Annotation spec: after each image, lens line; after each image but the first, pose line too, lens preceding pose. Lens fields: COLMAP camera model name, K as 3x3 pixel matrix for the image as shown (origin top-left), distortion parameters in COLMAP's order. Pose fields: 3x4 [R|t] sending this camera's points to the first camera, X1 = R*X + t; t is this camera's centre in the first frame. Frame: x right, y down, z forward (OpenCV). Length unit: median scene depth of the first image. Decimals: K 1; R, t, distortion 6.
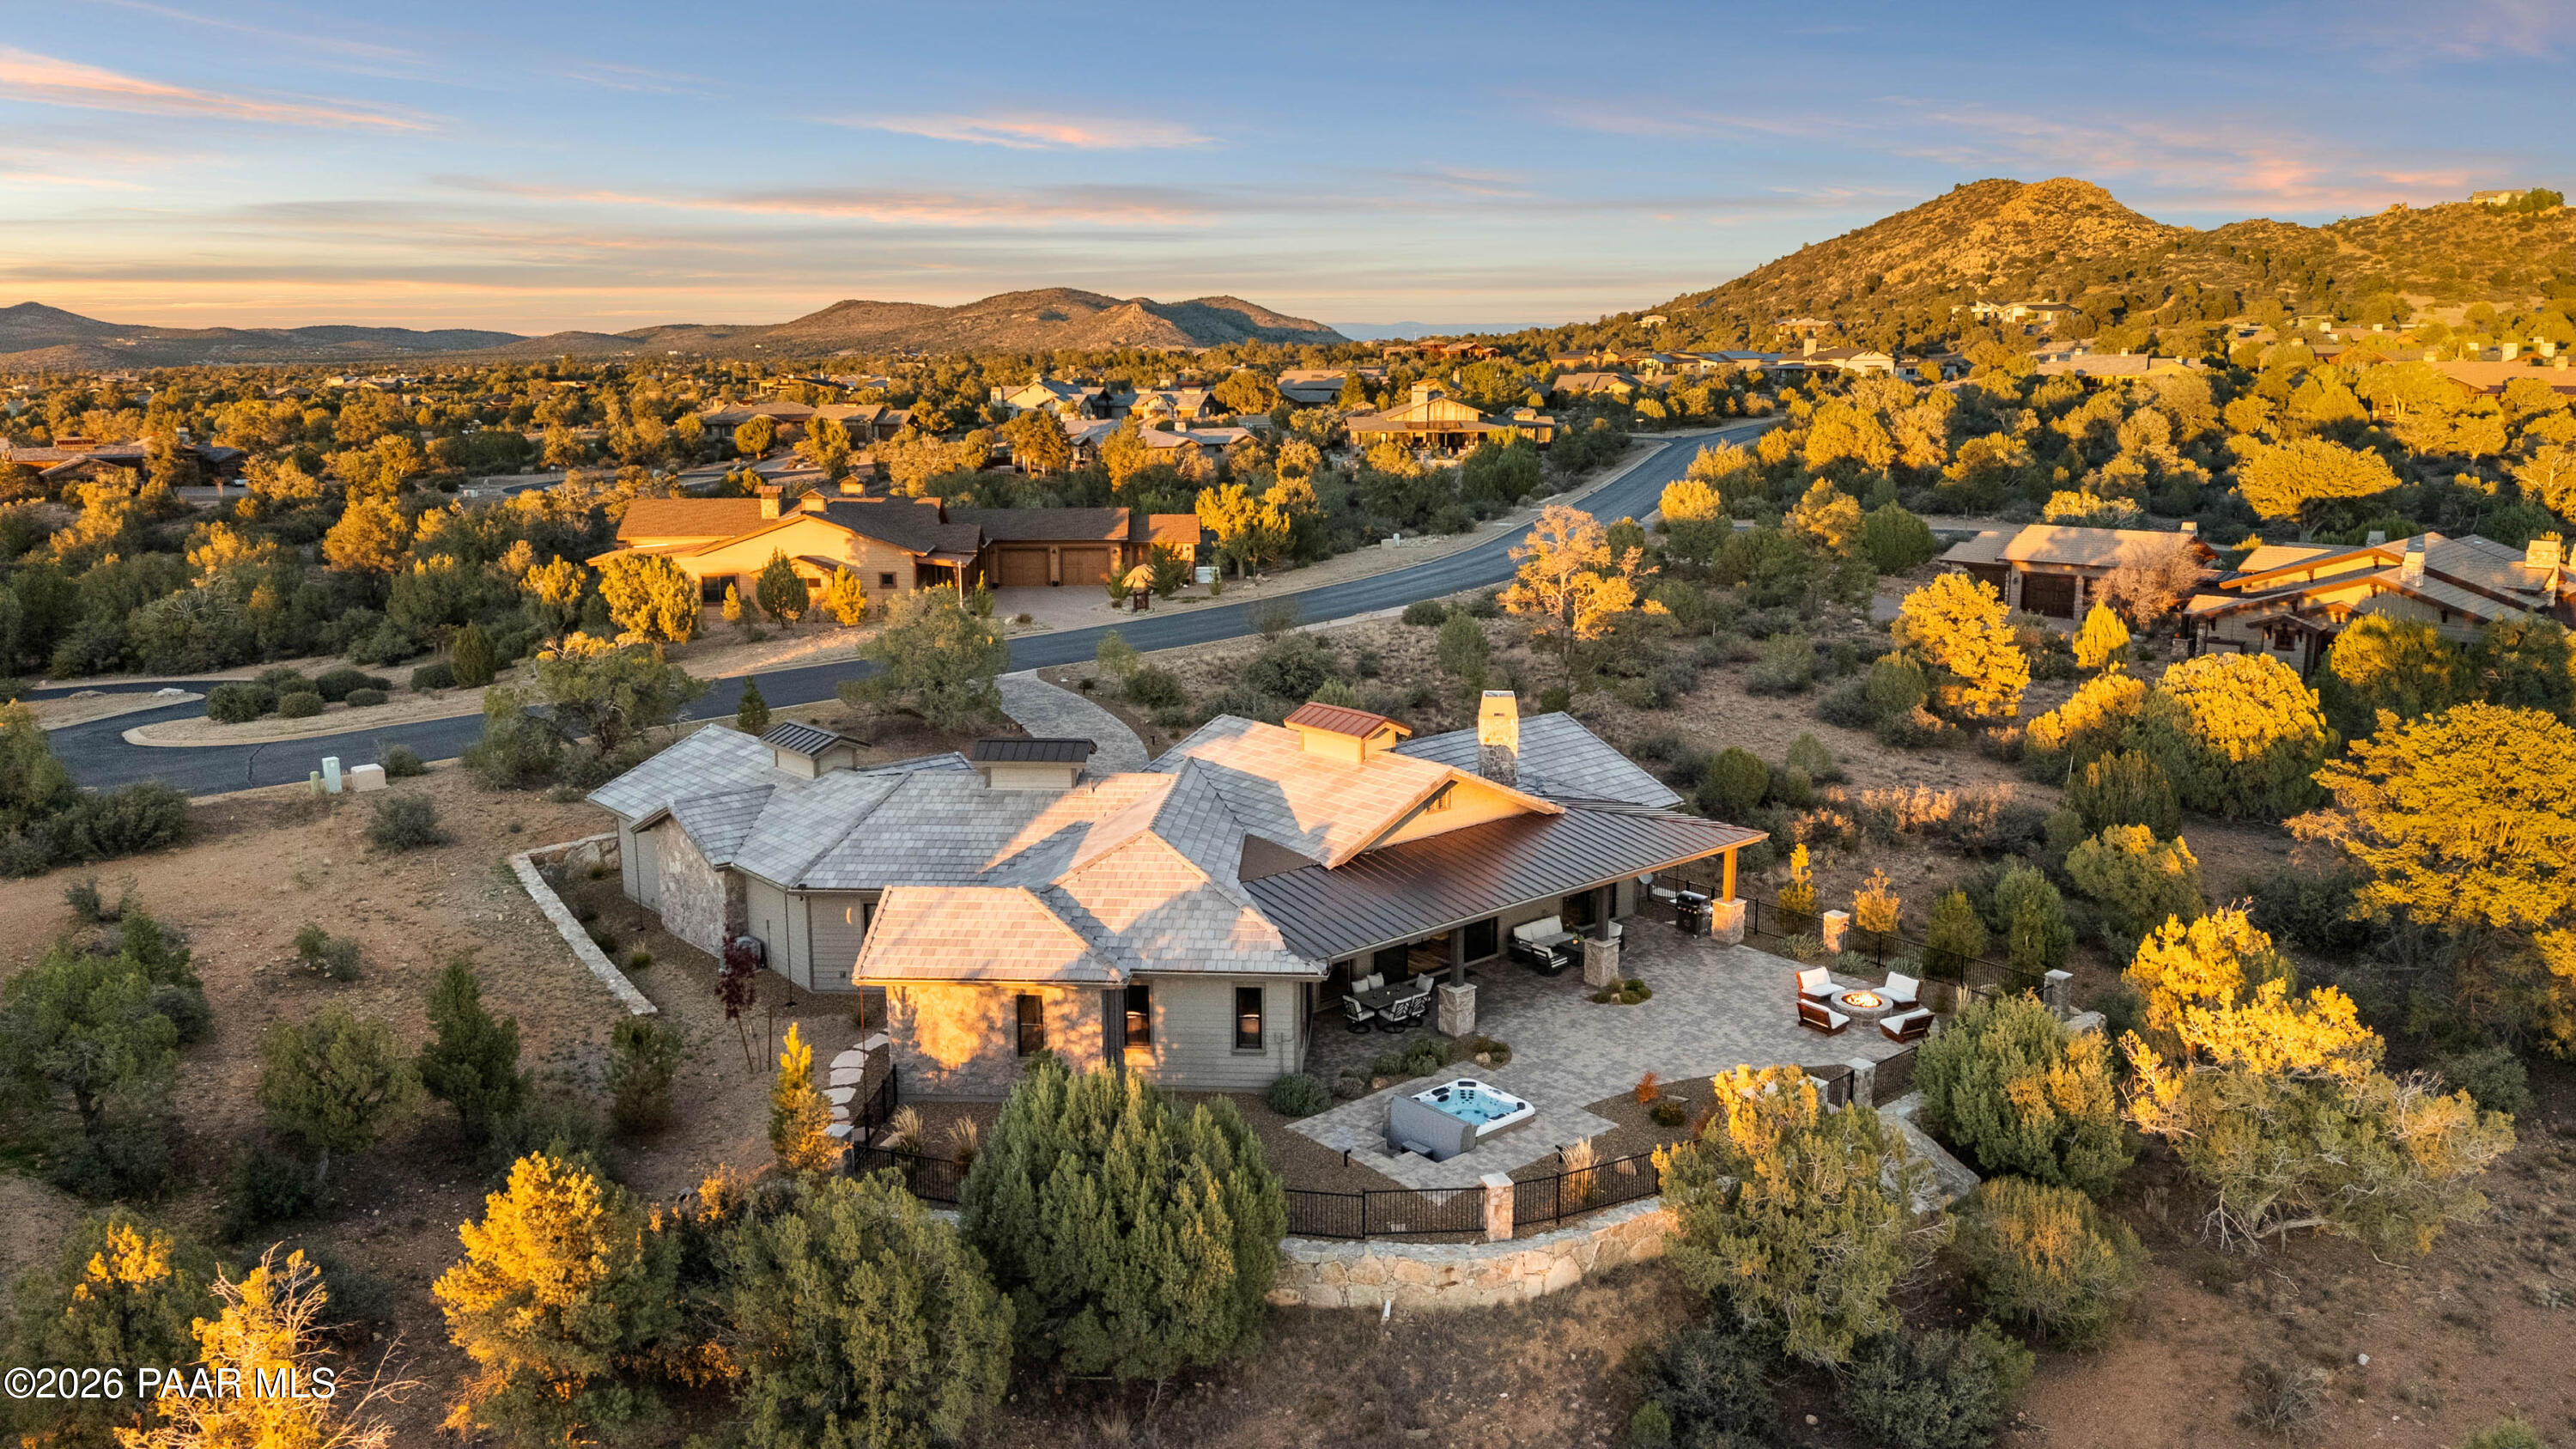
lens RADIAL K [[1887.4, 0, 1291.7], [0, 1887.4, 716.7], [0, 0, 1]] dist [0.093682, -0.101149]
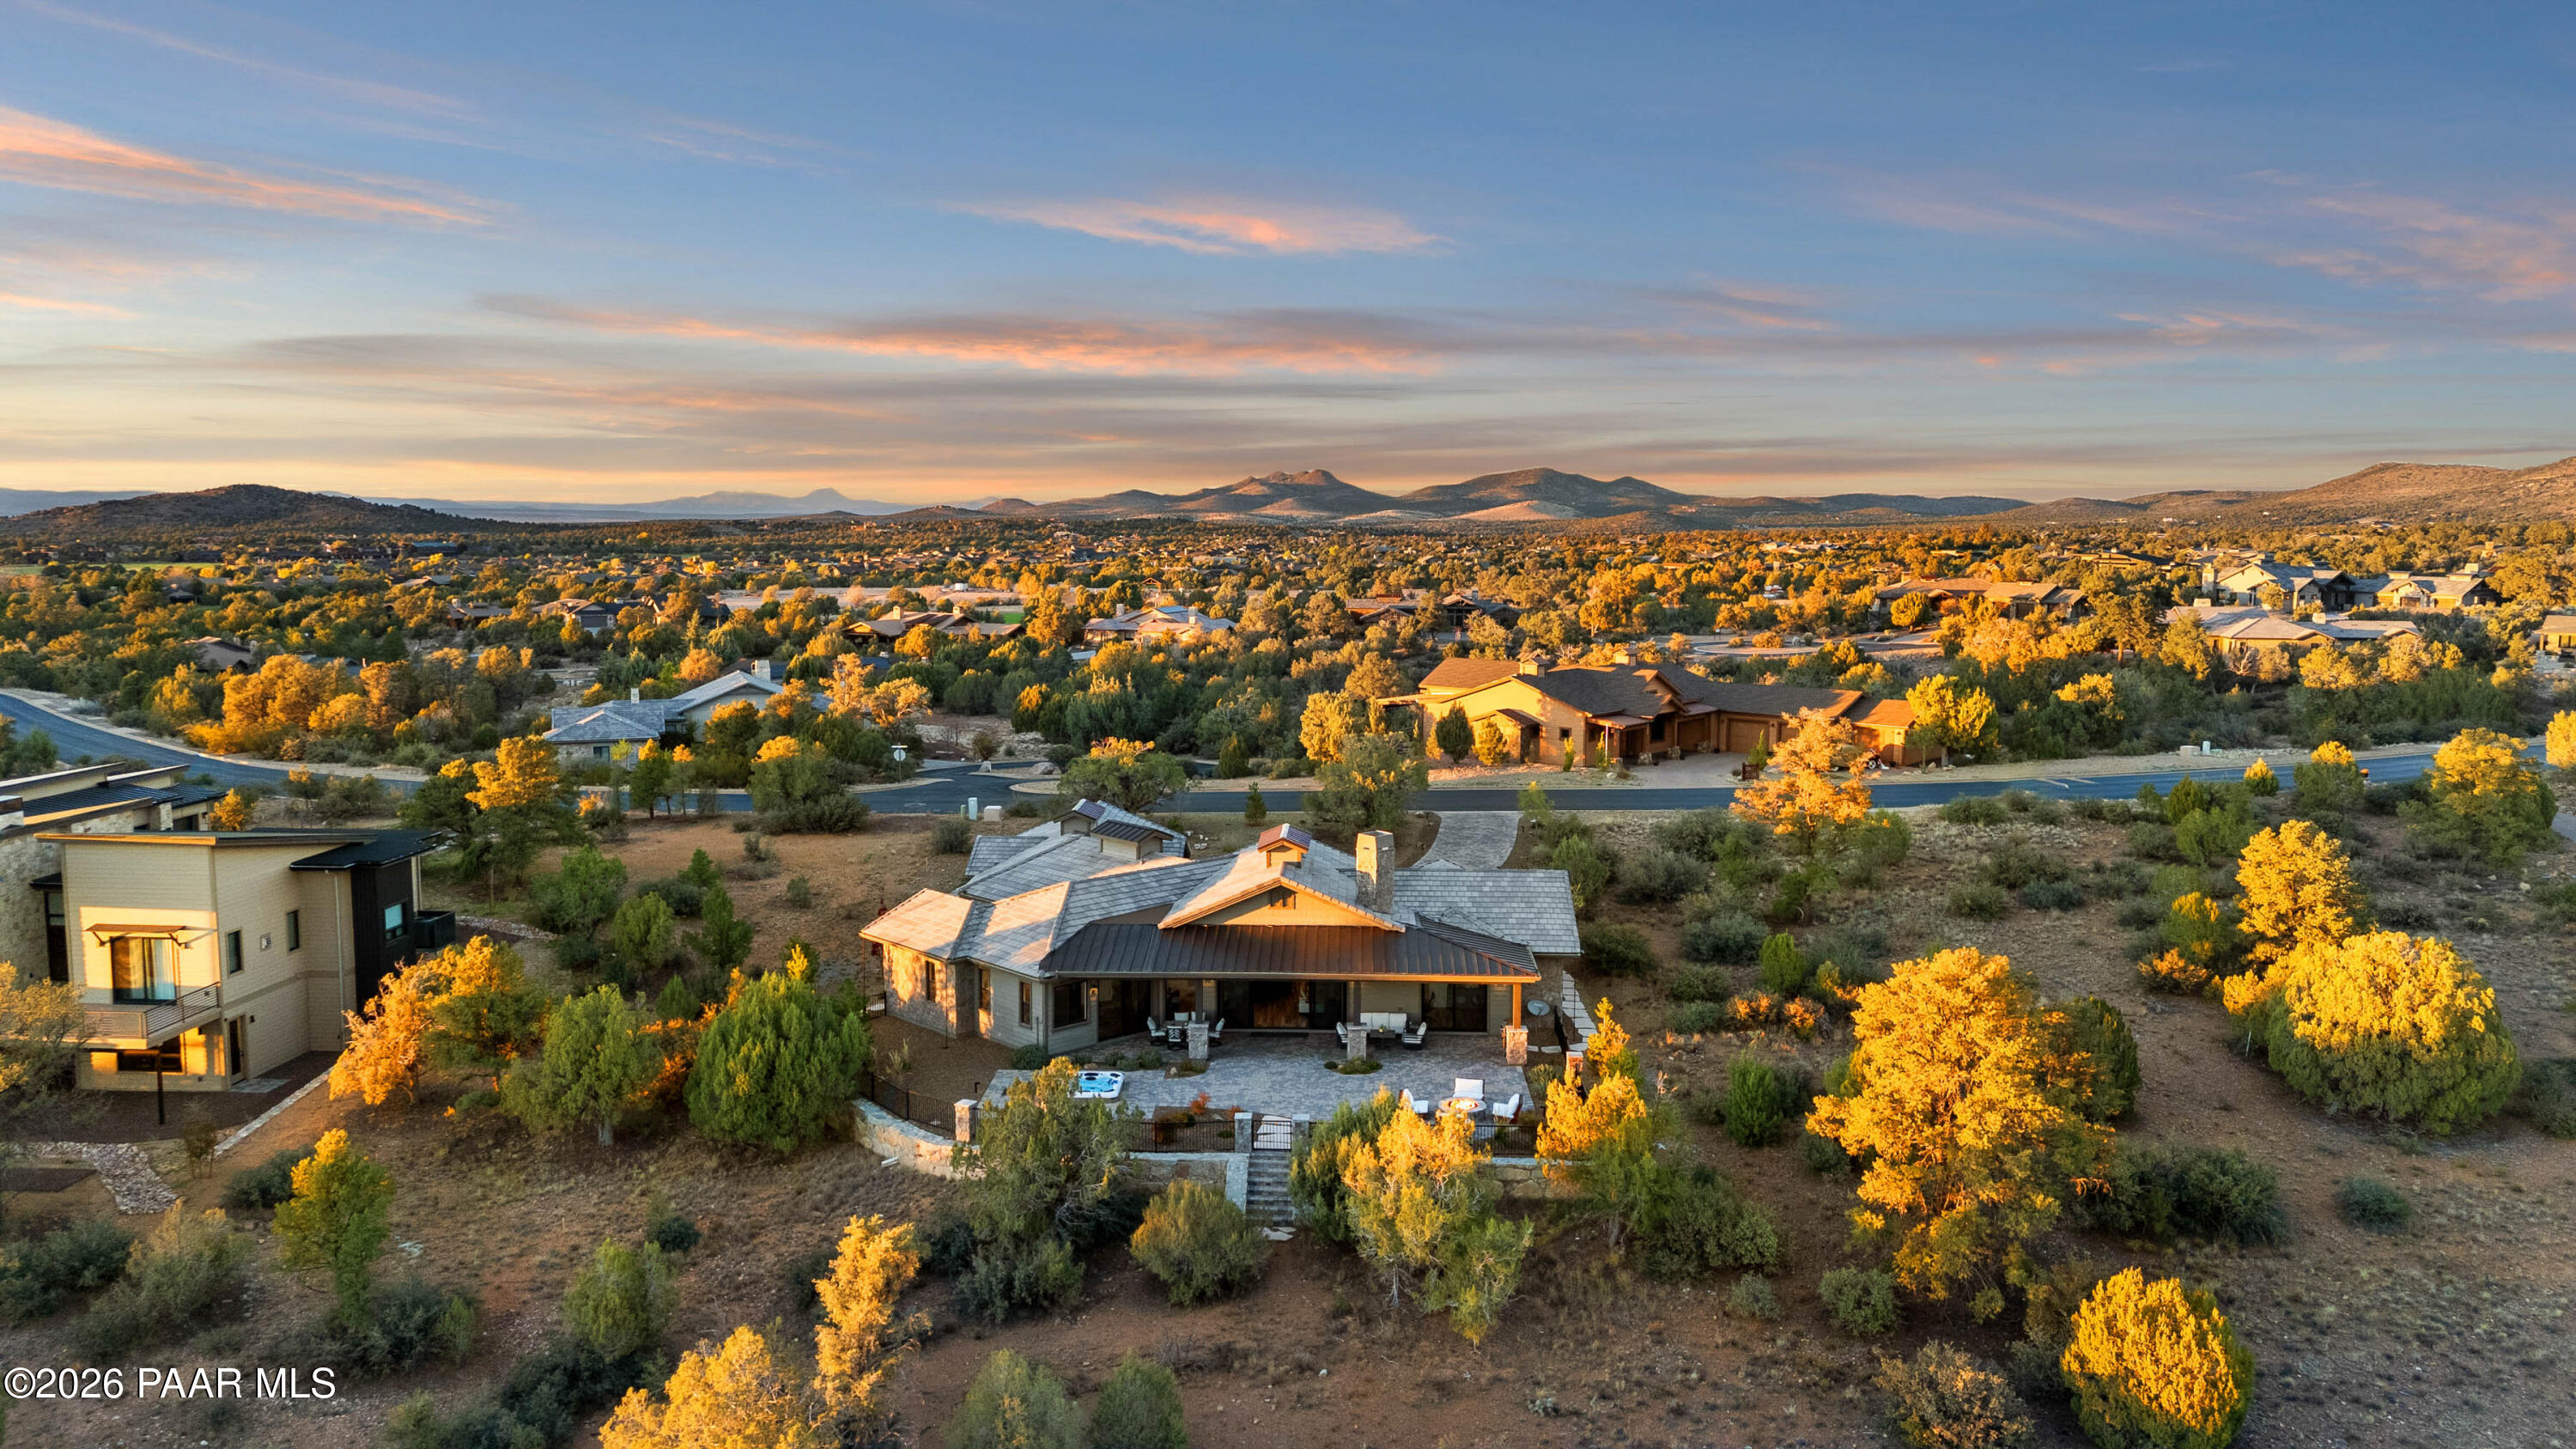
lens RADIAL K [[1887.4, 0, 1291.7], [0, 1887.4, 716.7], [0, 0, 1]] dist [0.093682, -0.101149]
pose [[0.732829, 0.082921, -0.675342, 0.475121], [-0.139542, 0.989765, -0.029893, -0.022636], [0.665951, 0.116145, 0.736899, -0.006905]]
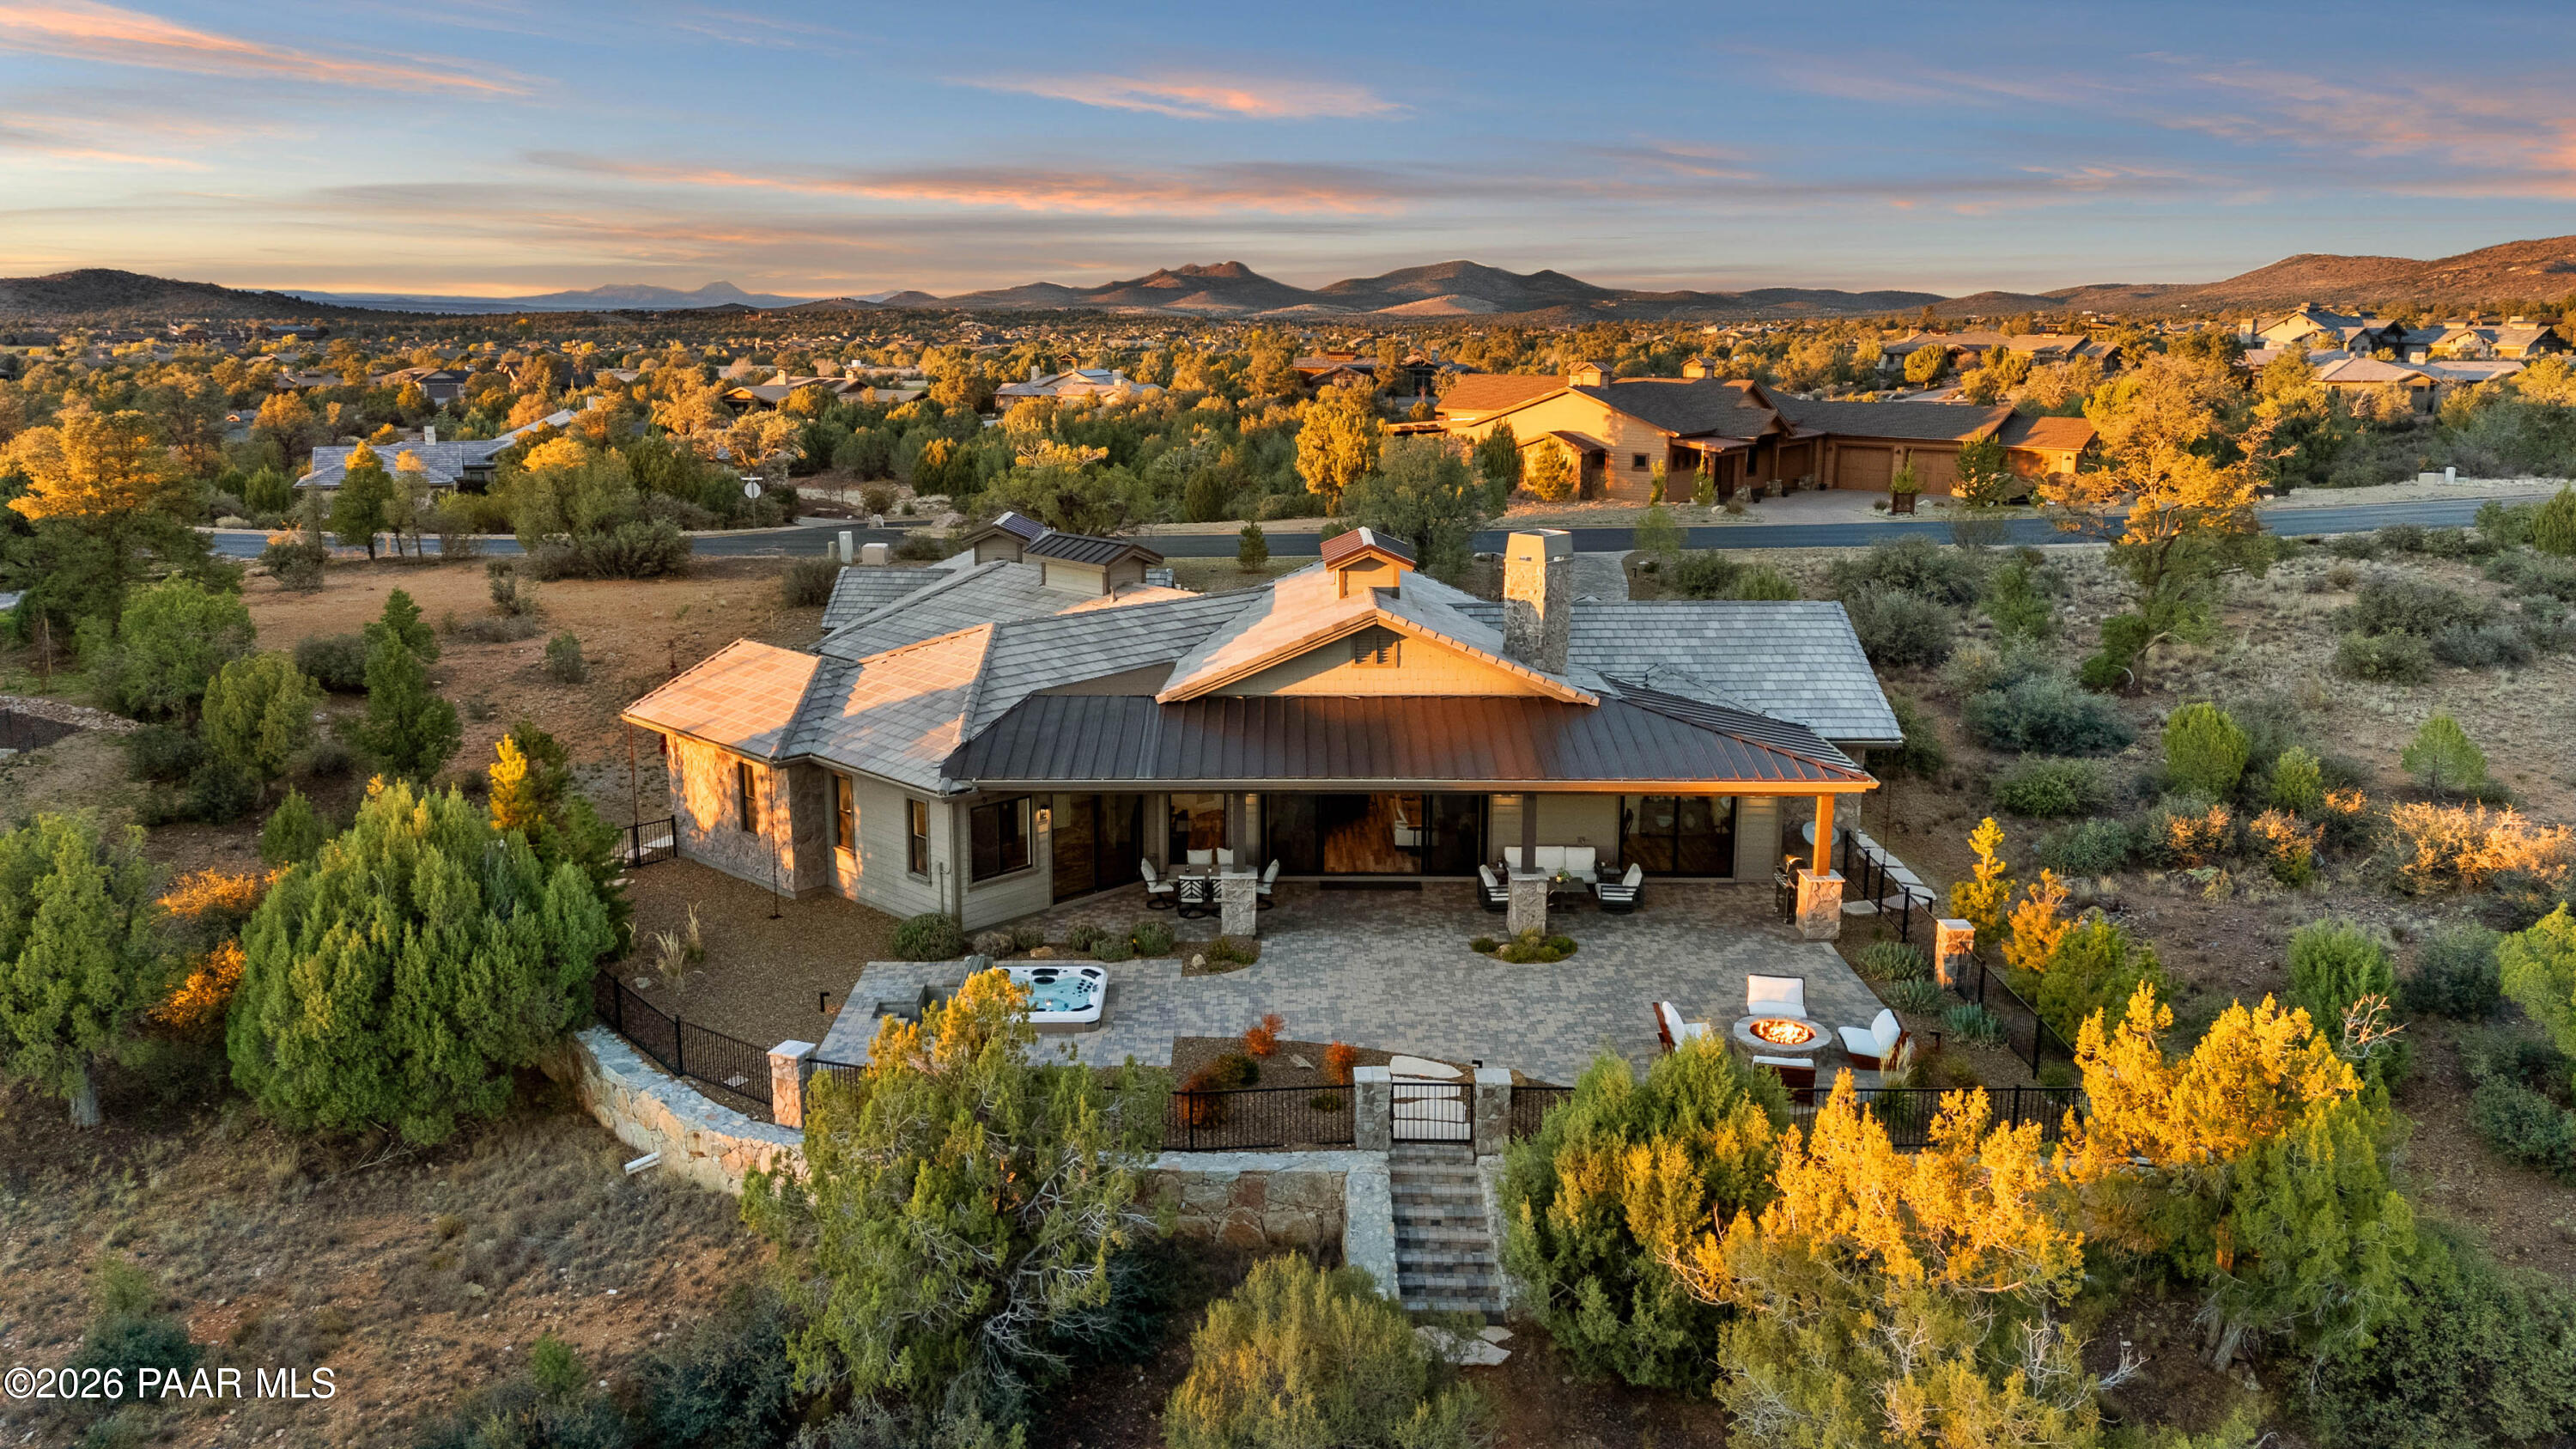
lens RADIAL K [[1887.4, 0, 1291.7], [0, 1887.4, 716.7], [0, 0, 1]] dist [0.093682, -0.101149]
pose [[0.762865, 0.146356, -0.629775, 0.256494], [-0.134655, 0.988649, 0.066644, 0.011682], [0.632380, 0.033962, 0.773913, 0.186556]]
